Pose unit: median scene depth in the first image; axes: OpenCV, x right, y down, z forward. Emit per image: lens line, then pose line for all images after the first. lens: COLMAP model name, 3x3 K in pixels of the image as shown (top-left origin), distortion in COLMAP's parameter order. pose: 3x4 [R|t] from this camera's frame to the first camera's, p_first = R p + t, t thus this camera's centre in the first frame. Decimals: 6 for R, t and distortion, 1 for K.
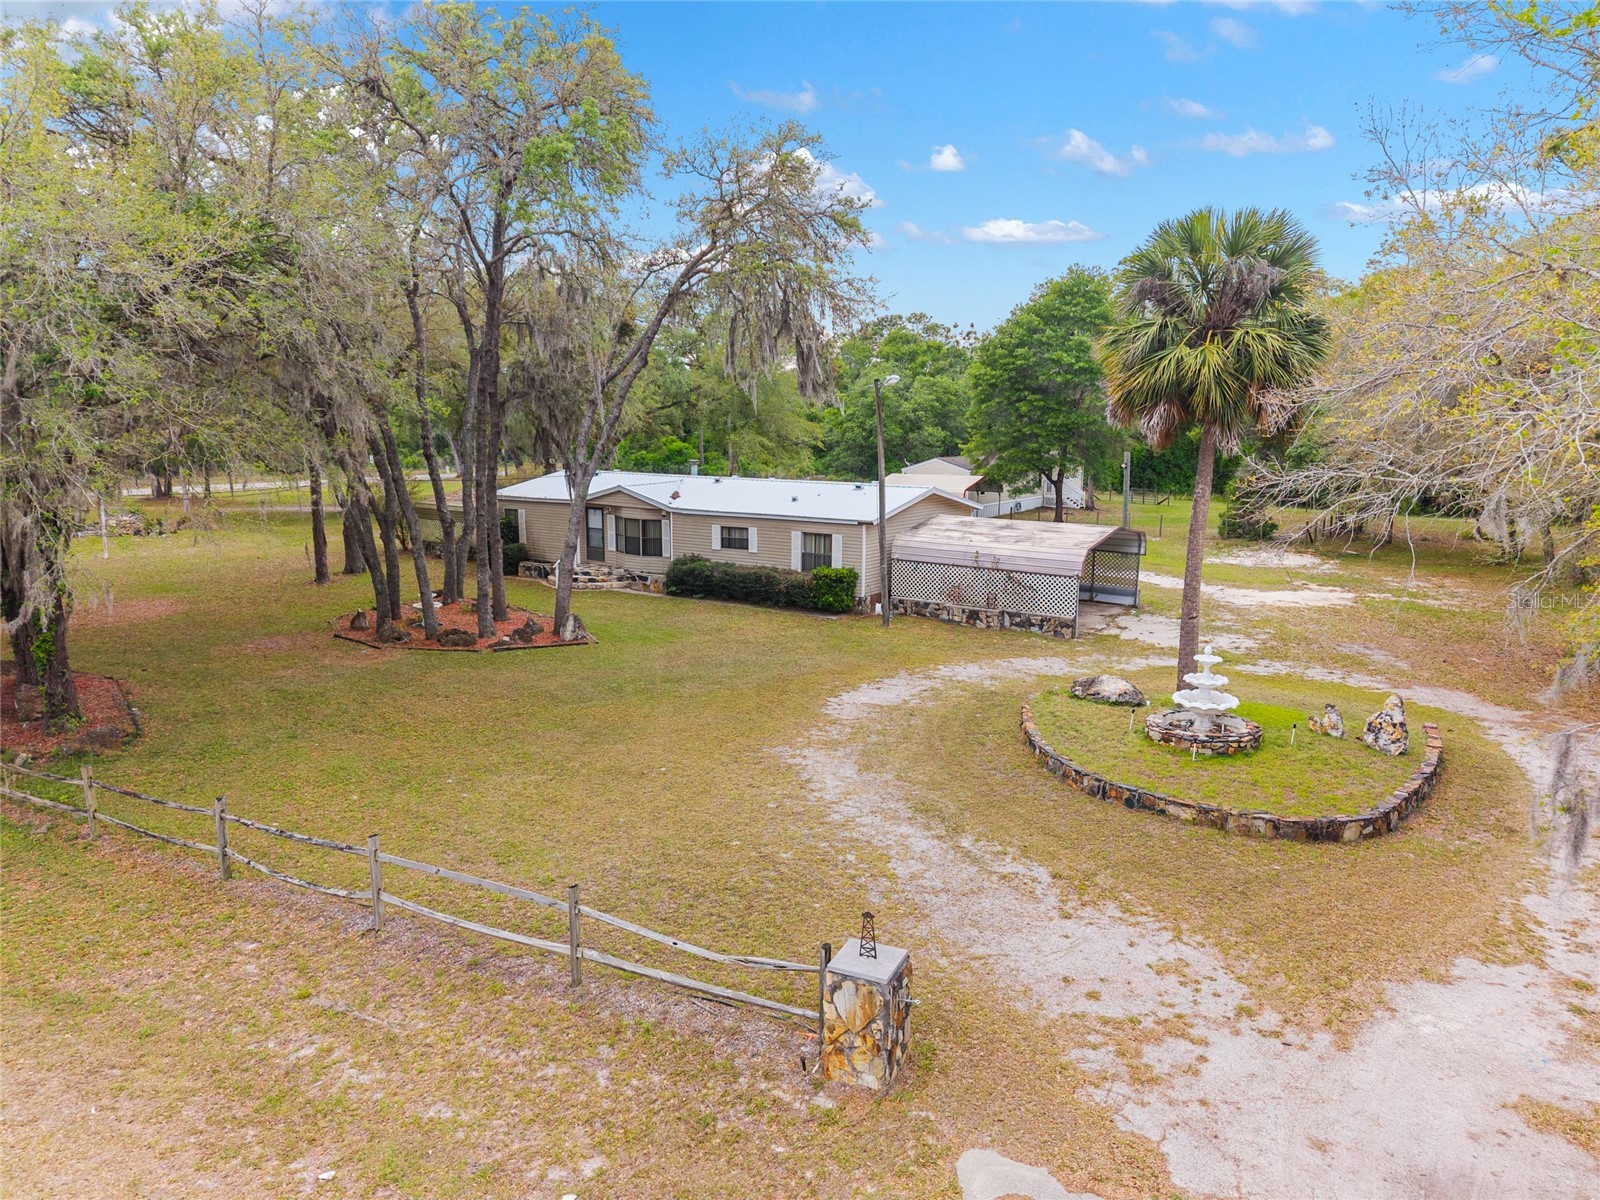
lens RADIAL K [[1068.7, 0, 793.0], [0, 1068.7, 604.7], [0, 0, 1]] dist [0.027668, -0.025859]
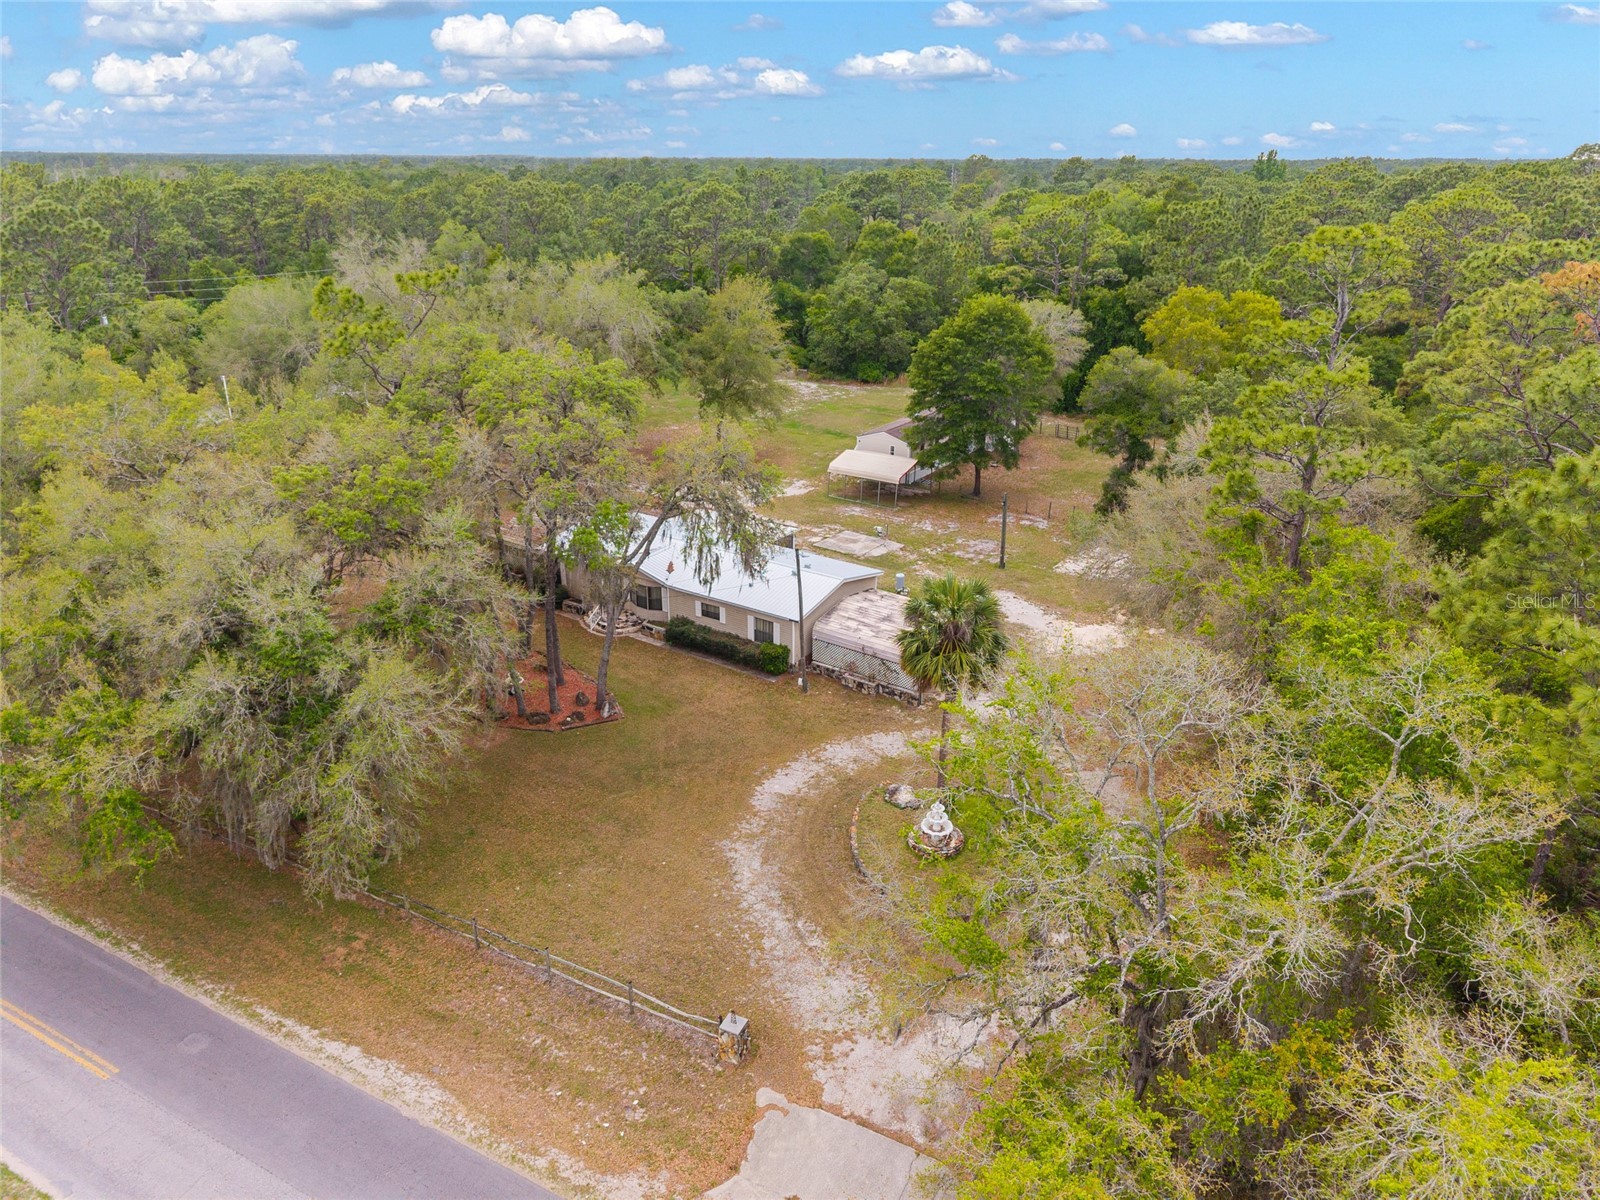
lens RADIAL K [[1068.7, 0, 793.0], [0, 1068.7, 604.7], [0, 0, 1]] dist [0.027668, -0.025859]
pose [[0.999974, -0.000886, -0.007152, 0.070678], [0.002442, 0.975379, 0.220523, -0.398417], [0.006781, -0.220535, 0.975355, -0.446896]]
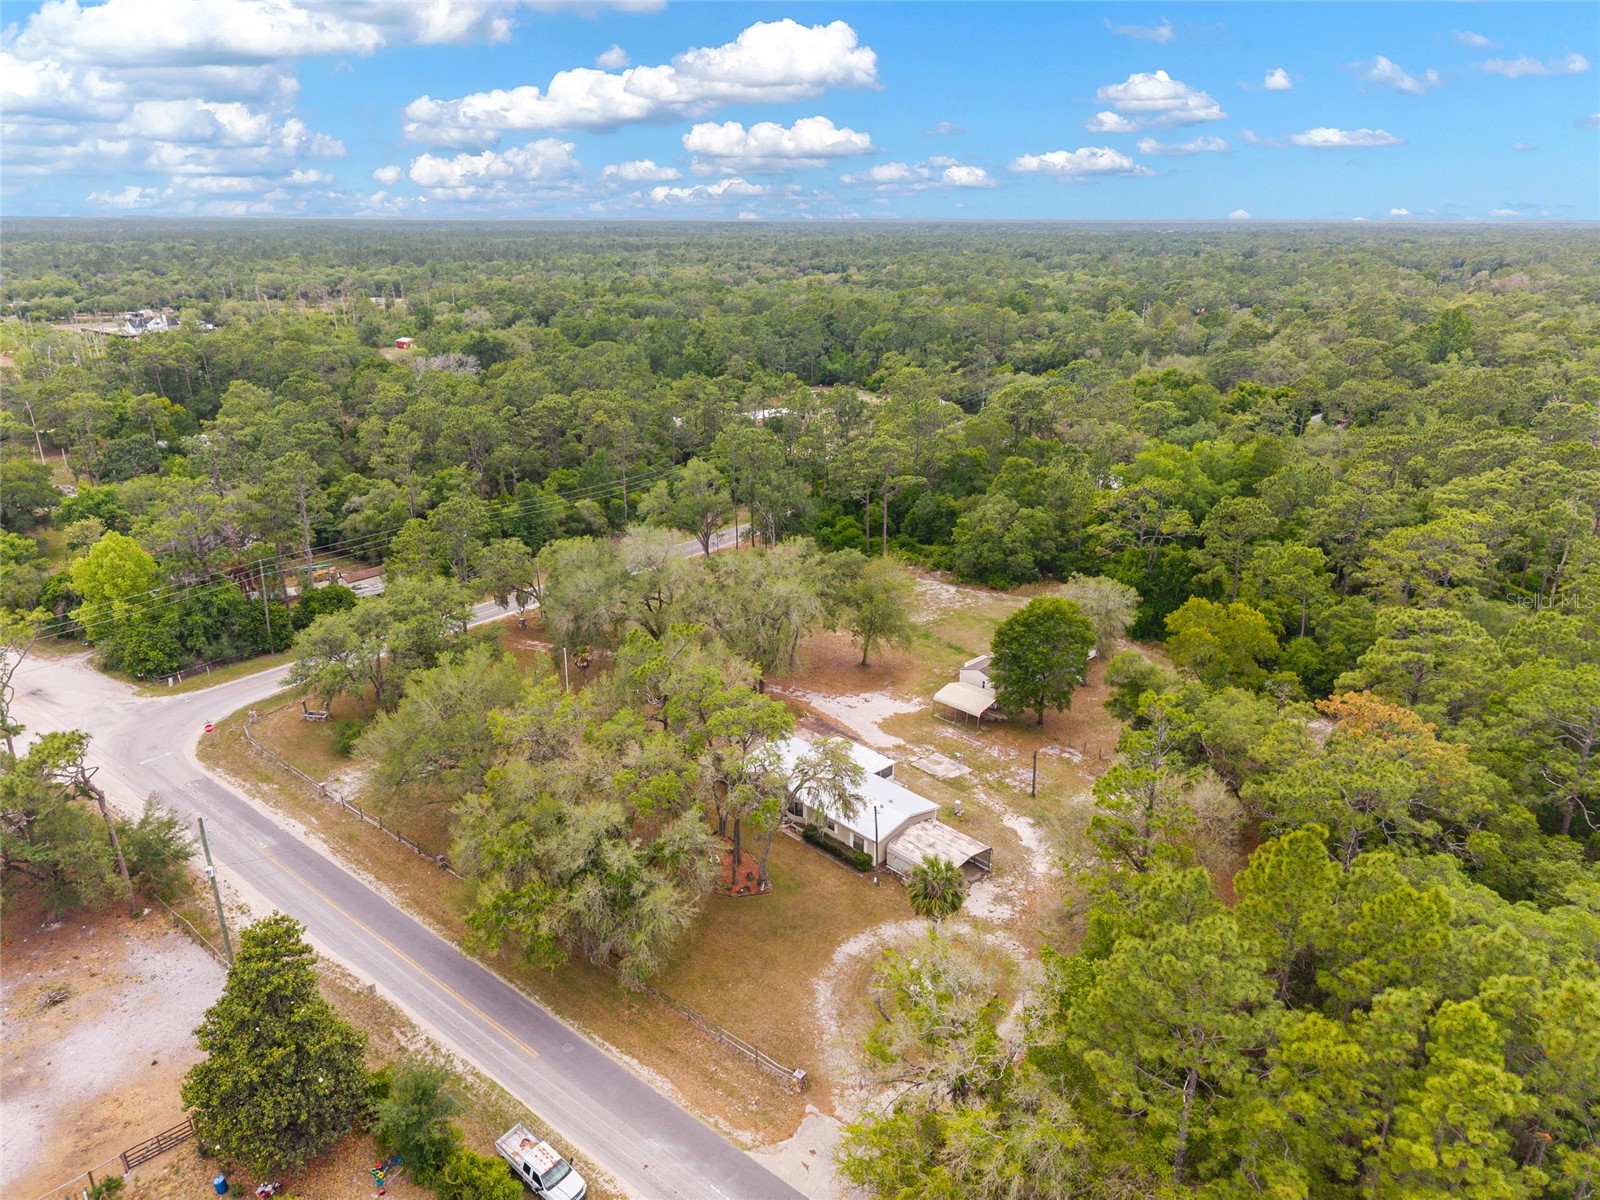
lens RADIAL K [[1068.7, 0, 793.0], [0, 1068.7, 604.7], [0, 0, 1]] dist [0.027668, -0.025859]
pose [[0.979781, 0.065800, -0.188943, 0.298192], [-0.032273, 0.983983, 0.175318, -1.002480], [0.197452, -0.165676, 0.966211, -1.341244]]
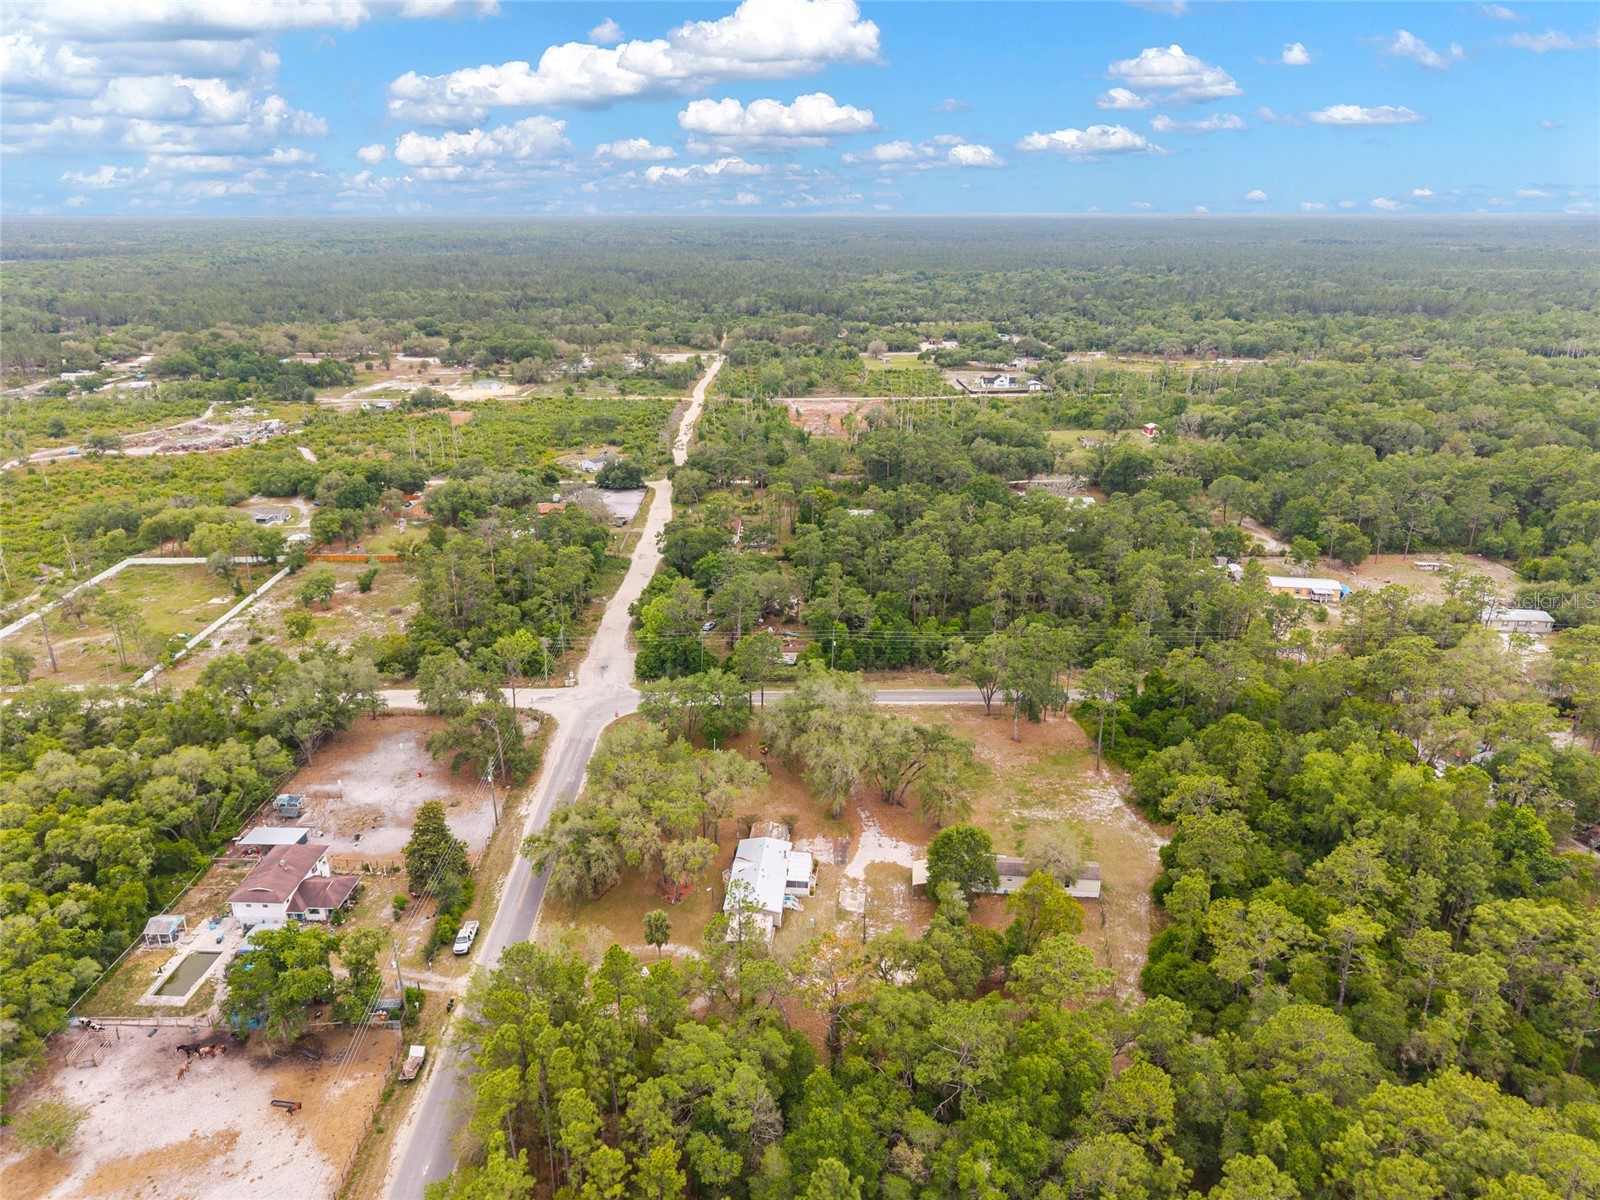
lens RADIAL K [[1061.0, 0, 794.0], [0, 1061.0, 620.7], [0, 0, 1]] dist [0.035671, -0.031384]
pose [[0.491697, 0.308563, -0.814262, 3.236100], [-0.148307, 0.951123, 0.270870, -2.313369], [0.858044, -0.012425, 0.513426, -0.972435]]
